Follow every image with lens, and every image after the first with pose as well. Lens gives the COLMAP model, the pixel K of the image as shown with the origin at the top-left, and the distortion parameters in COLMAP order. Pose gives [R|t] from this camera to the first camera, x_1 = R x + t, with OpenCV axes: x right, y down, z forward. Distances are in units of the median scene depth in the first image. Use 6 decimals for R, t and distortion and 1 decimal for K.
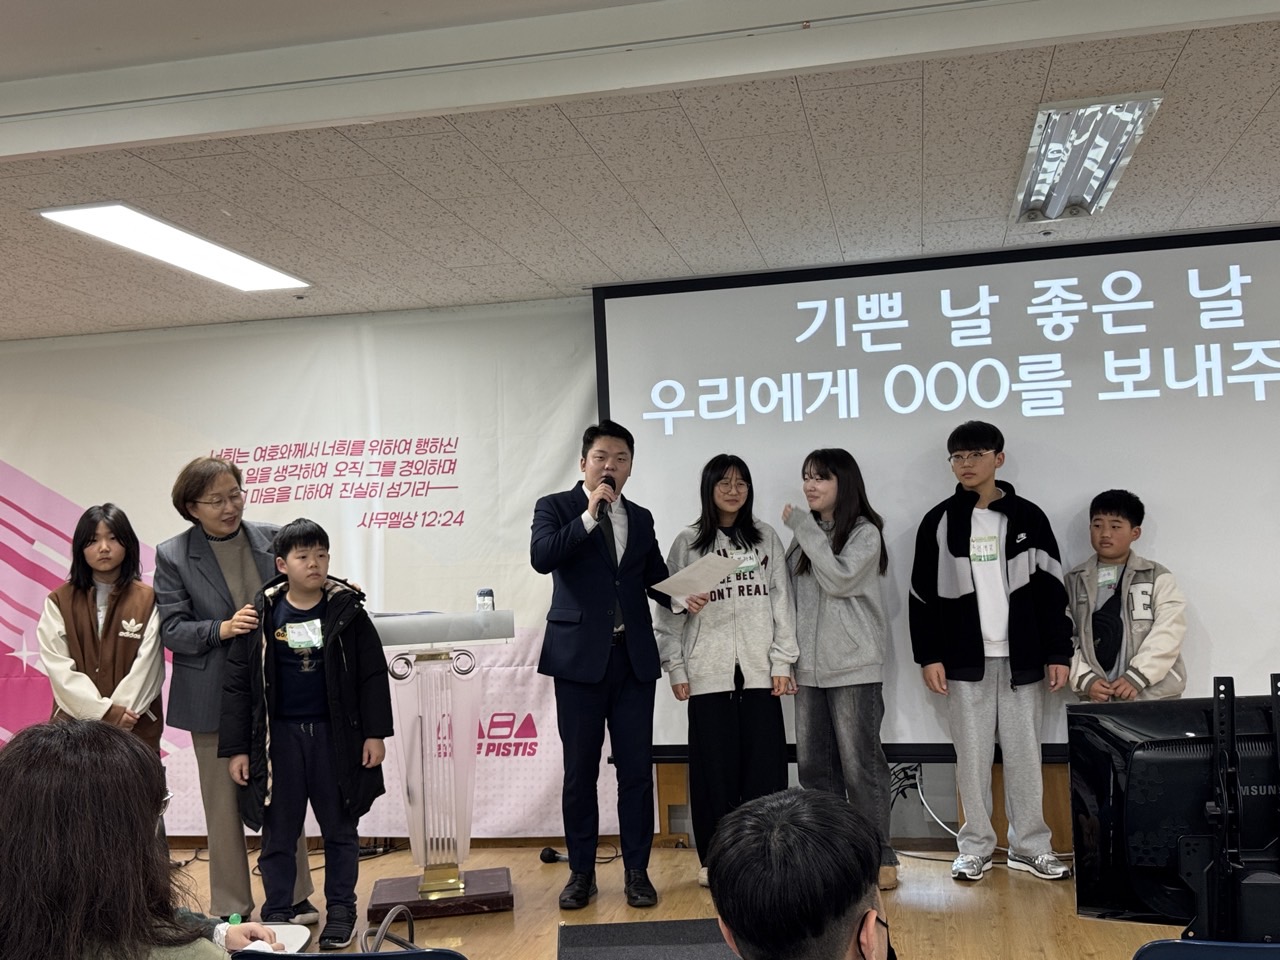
lens RADIAL K [[1326.6, 0, 637.5], [0, 1326.6, 493.0], [0, 0, 1]] dist [0.105057, 0.000000]
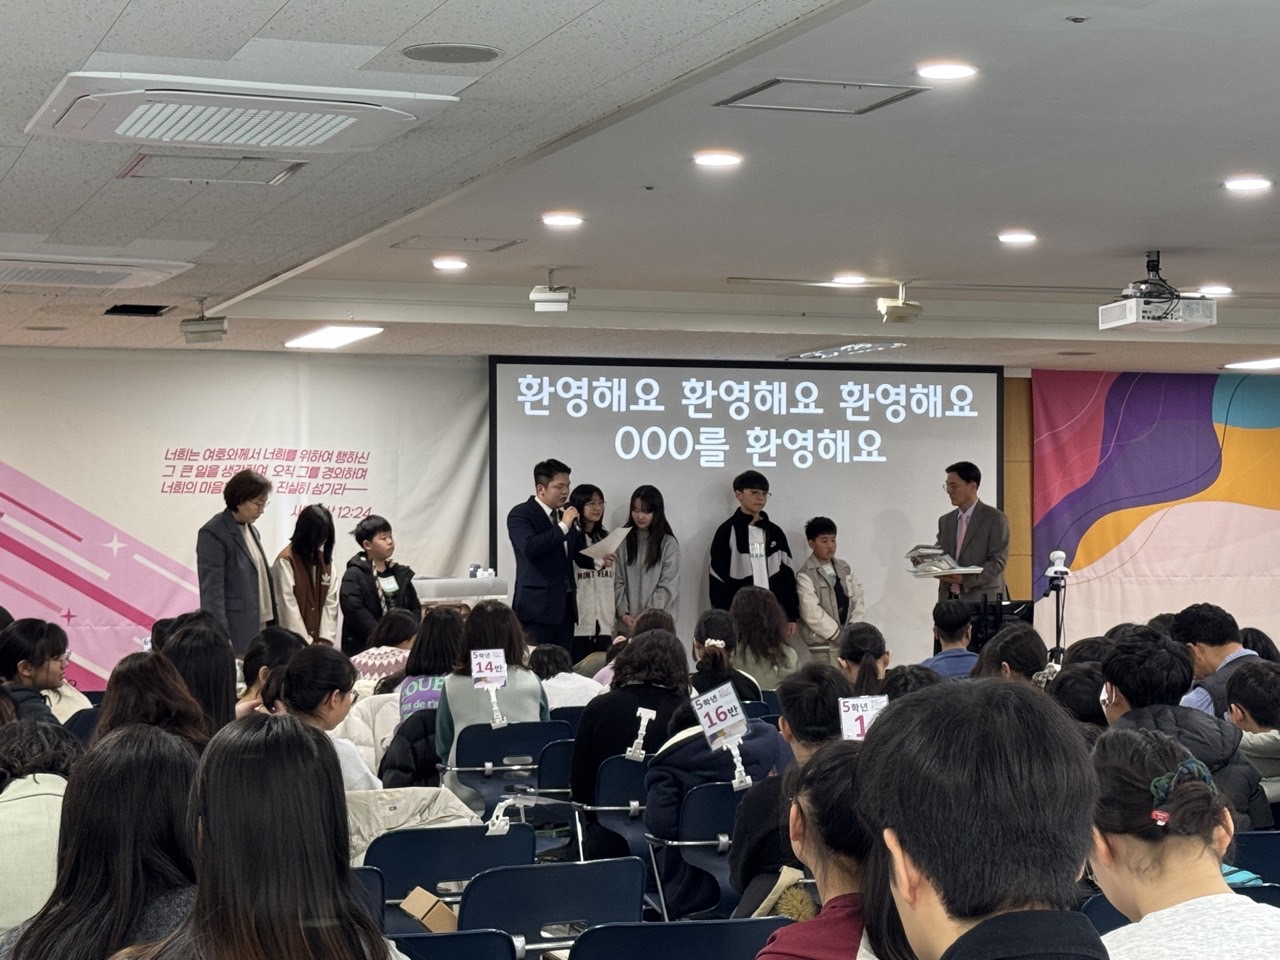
lens RADIAL K [[2632.3, 0, 651.0], [0, 2632.3, 483.3], [0, 0, 1]] dist [0.495309, 0.000000]
pose [[0.860546, 0.051687, 0.506744, -1.321652], [-0.055819, 0.998416, -0.007046, -0.008318], [-0.506305, -0.022222, 0.862068, -1.535007]]
